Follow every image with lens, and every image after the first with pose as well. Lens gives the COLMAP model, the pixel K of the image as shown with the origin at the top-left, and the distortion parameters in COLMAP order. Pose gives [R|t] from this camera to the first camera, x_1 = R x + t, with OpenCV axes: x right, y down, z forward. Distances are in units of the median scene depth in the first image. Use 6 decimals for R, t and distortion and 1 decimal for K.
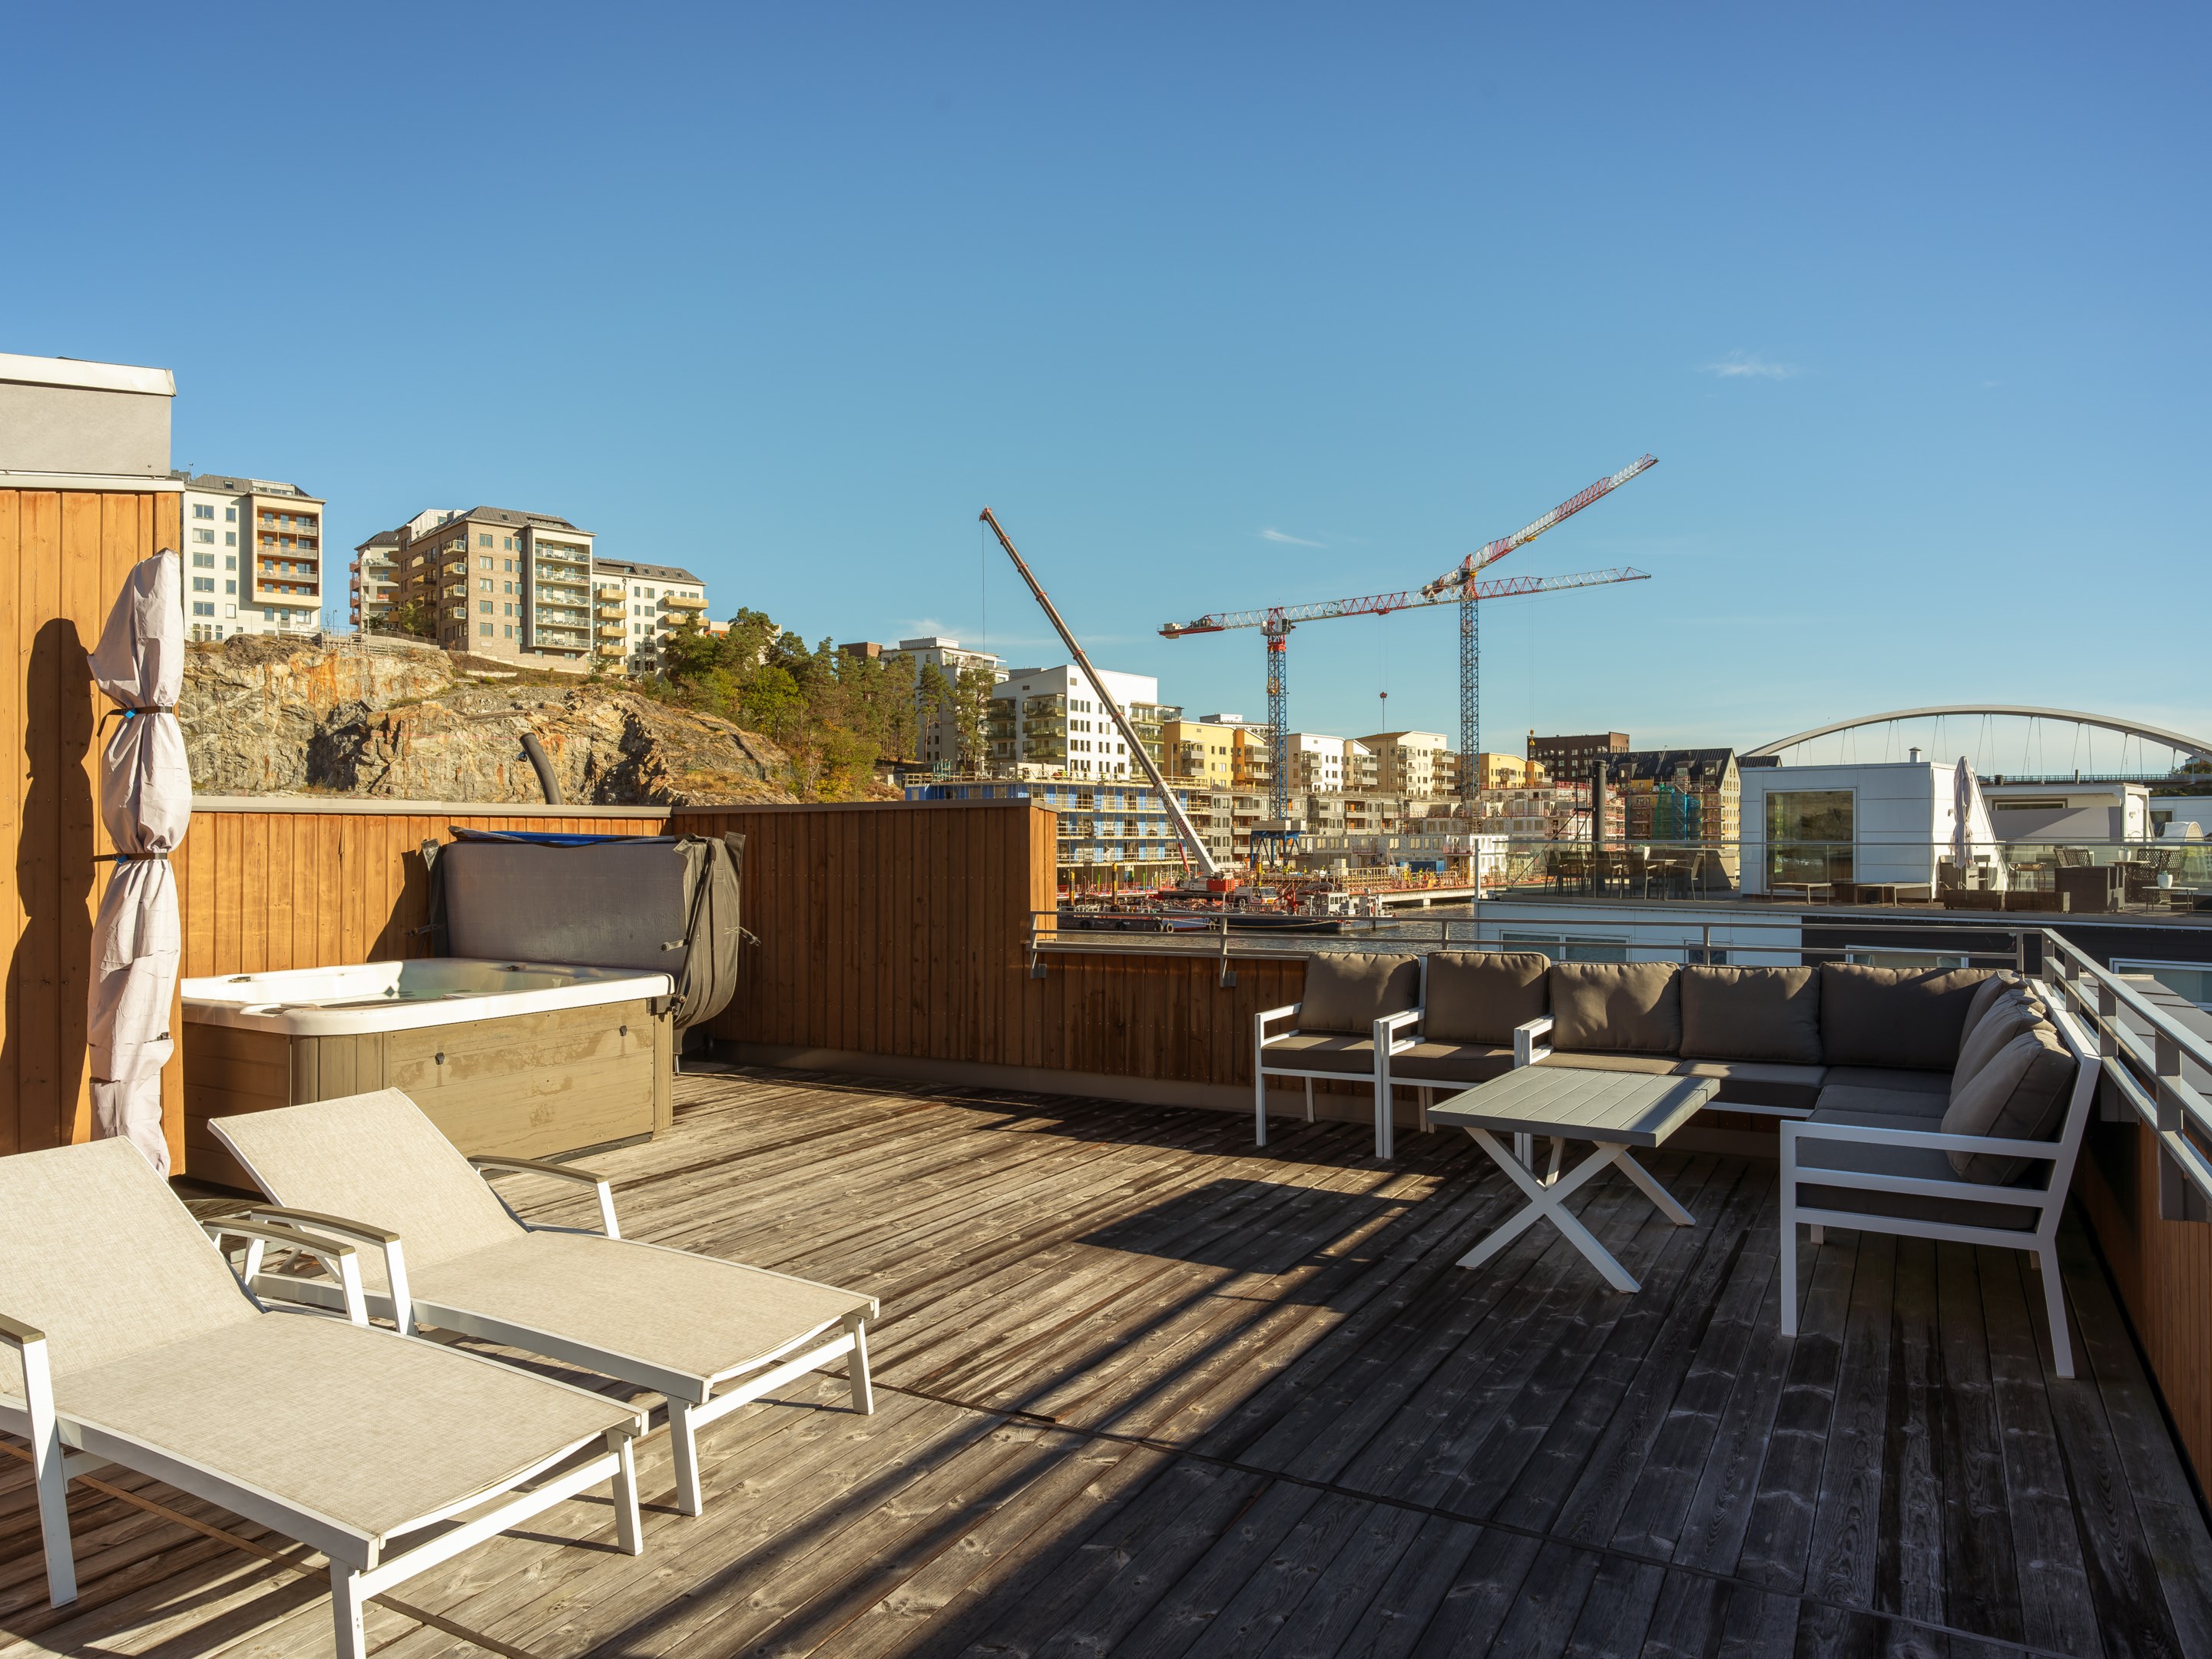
lens RADIAL K [[1449.8, 0, 1081.2], [0, 1449.8, 845.2], [0, 0, 1]] dist [0.004126, -0.001747]
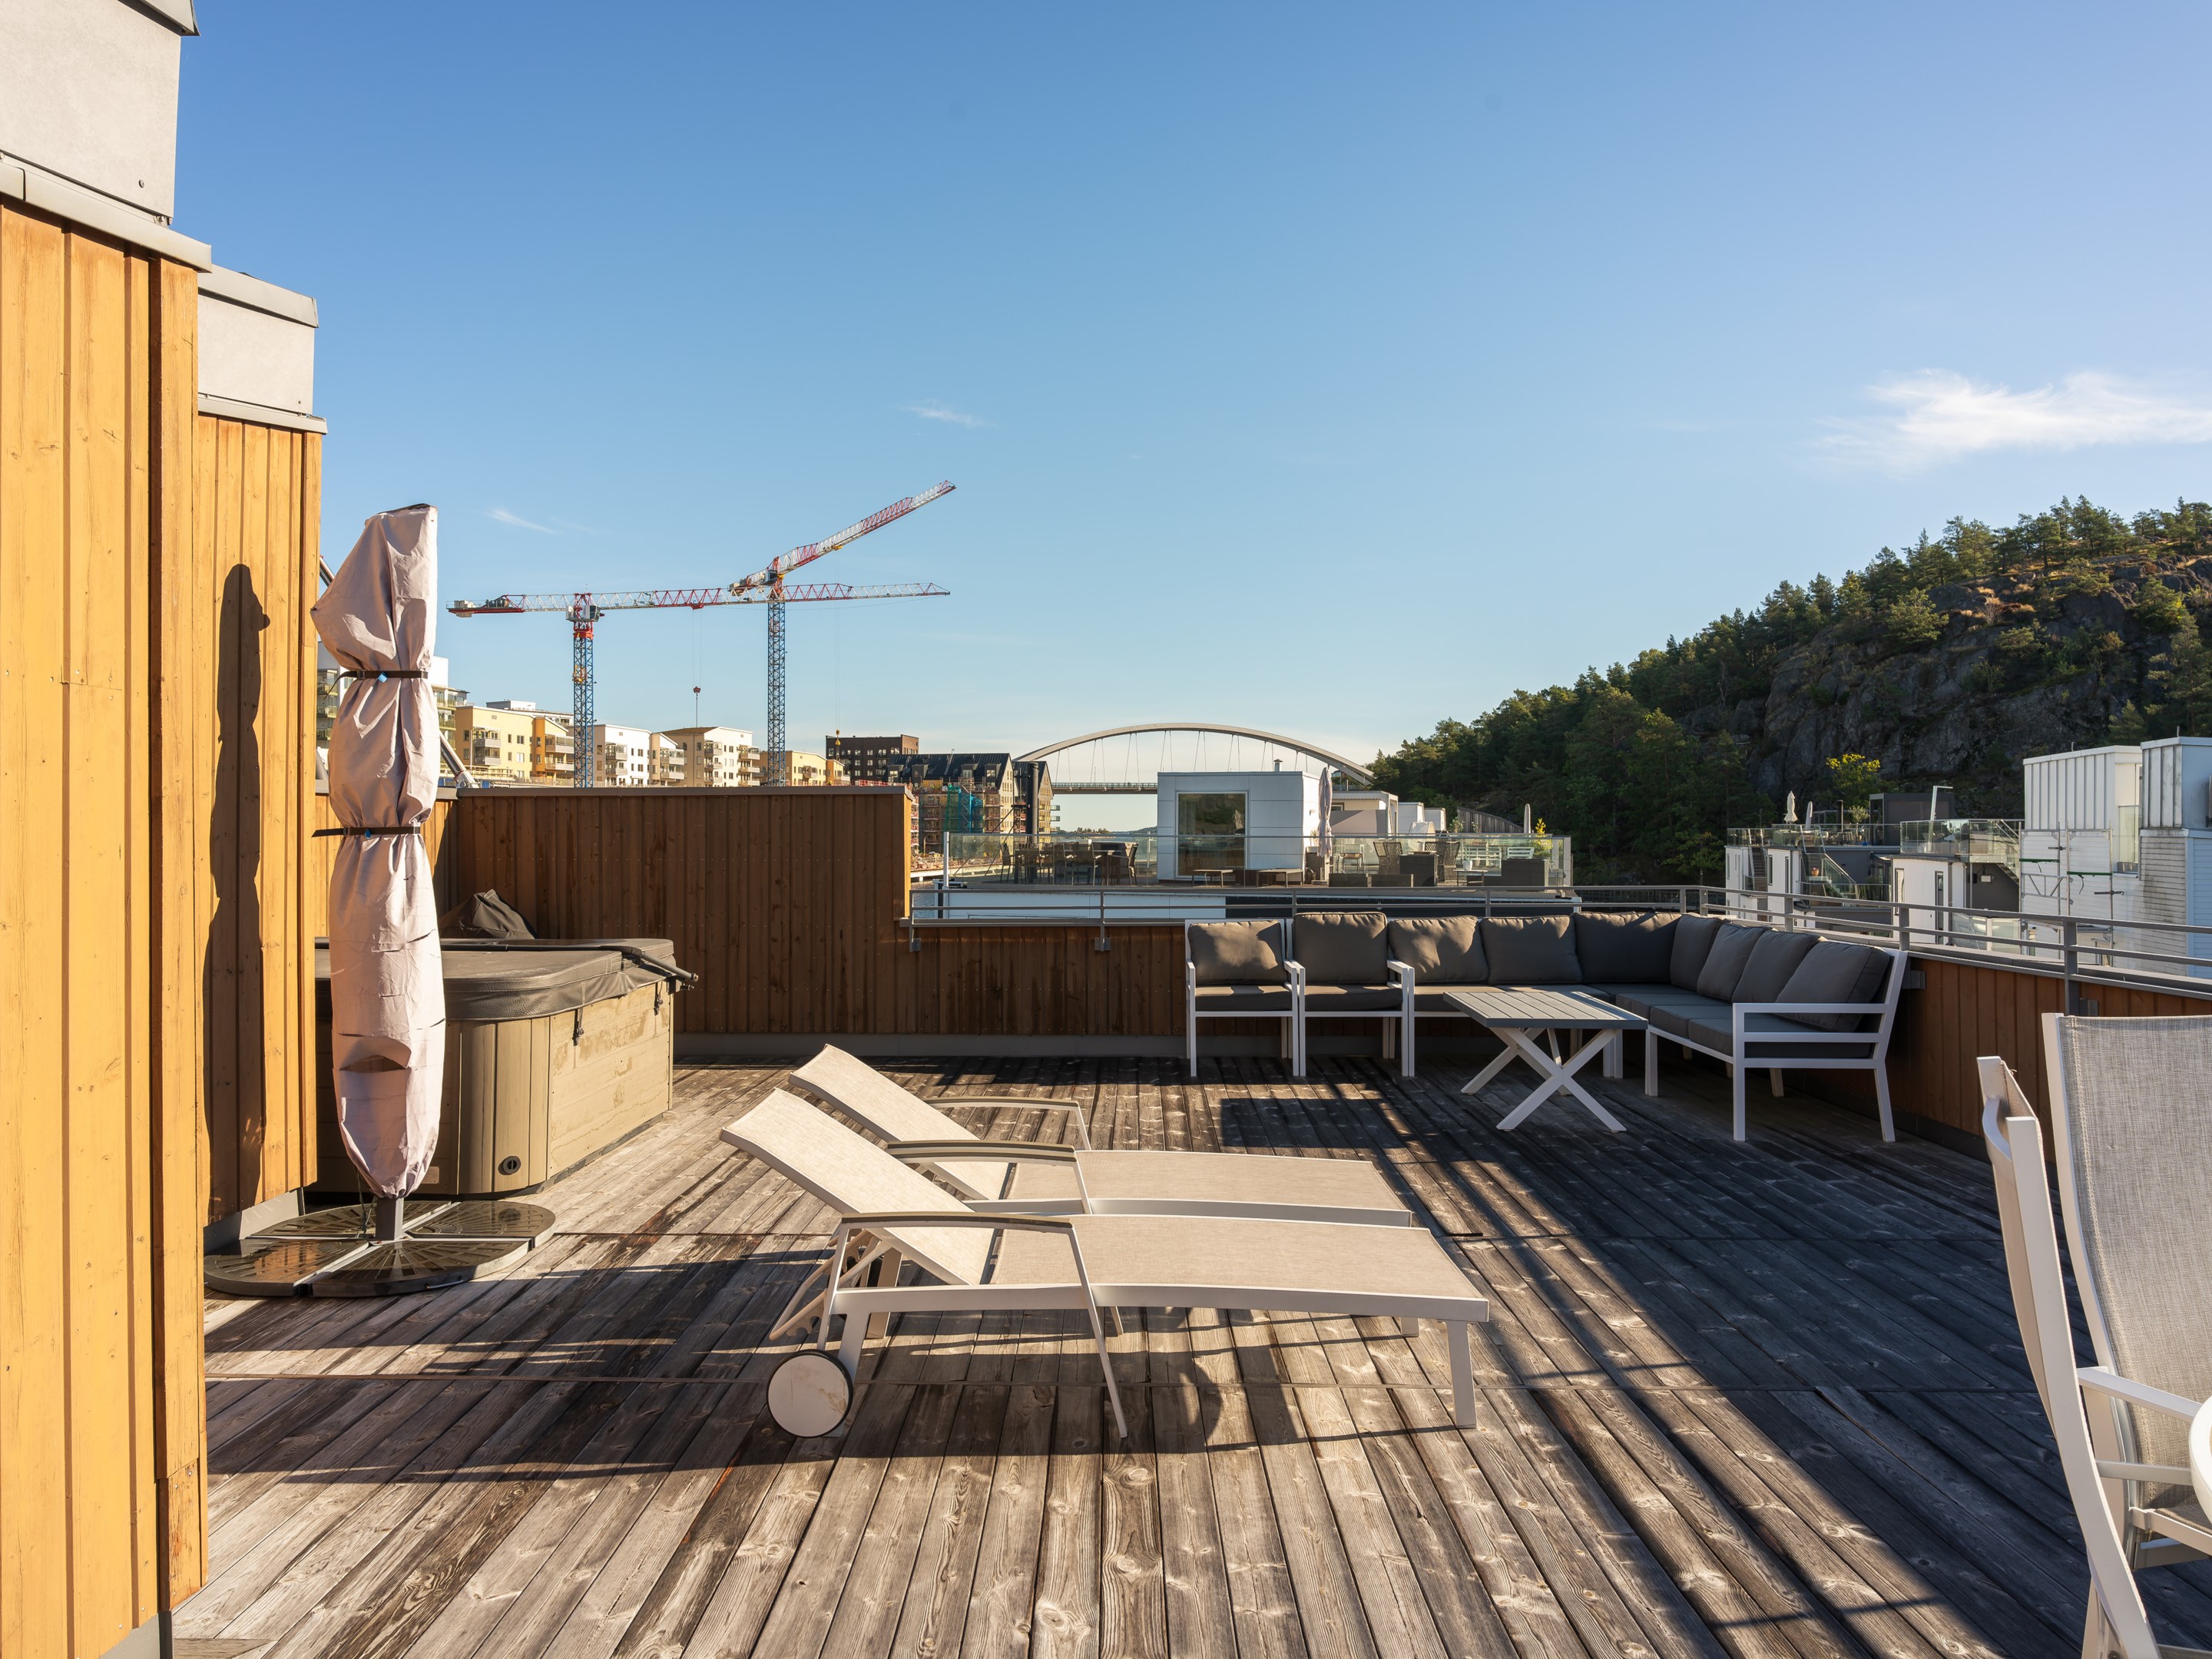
lens RADIAL K [[1449.8, 0, 1084.1], [0, 1449.8, 816.5], [0, 0, 1]] dist [0.004126, -0.001747]
pose [[0.882988, 0.009229, 0.469304, -0.405979], [-0.001205, 0.999848, -0.017394, 0.008862], [-0.469393, 0.014793, 0.882865, -0.020563]]
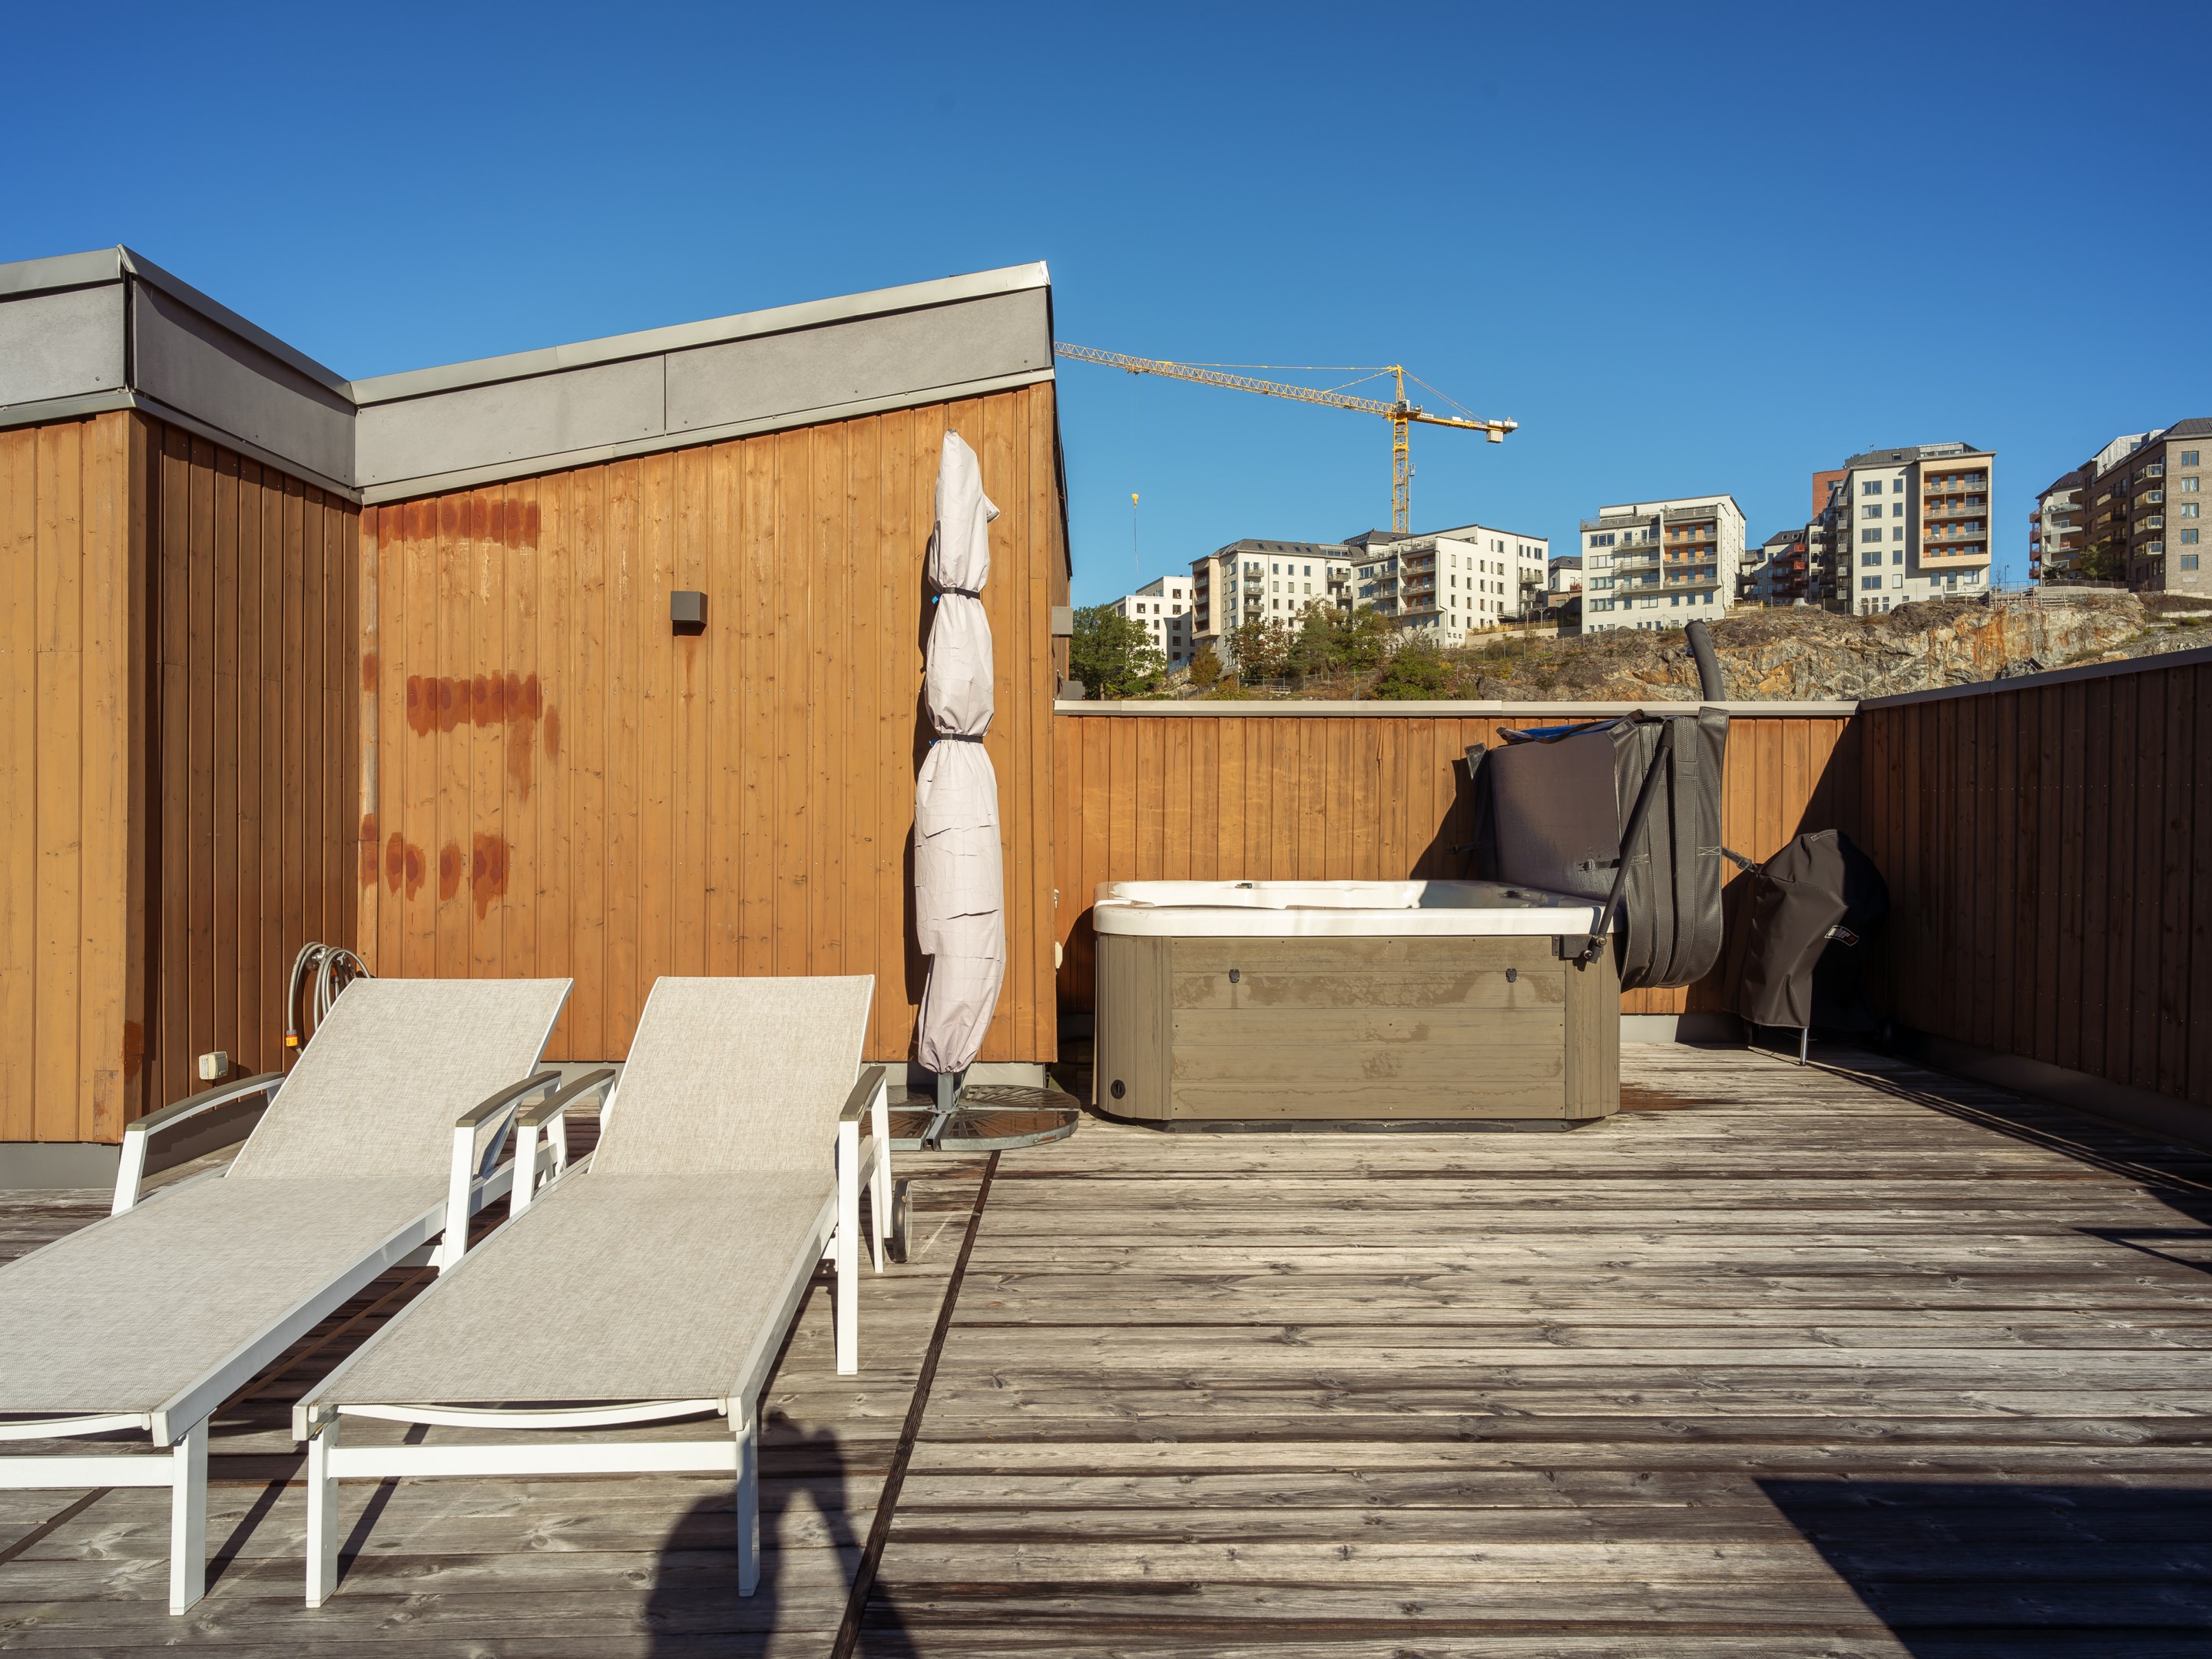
lens RADIAL K [[1449.8, 0, 1114.2], [0, 1449.8, 818.9], [0, 0, 1]] dist [0.004126, -0.001747]
pose [[0.503951, 0.006169, -0.863710, 0.173401], [-0.005171, 0.999978, 0.004126, 0.035416], [0.863717, 0.002387, 0.503972, 0.347952]]
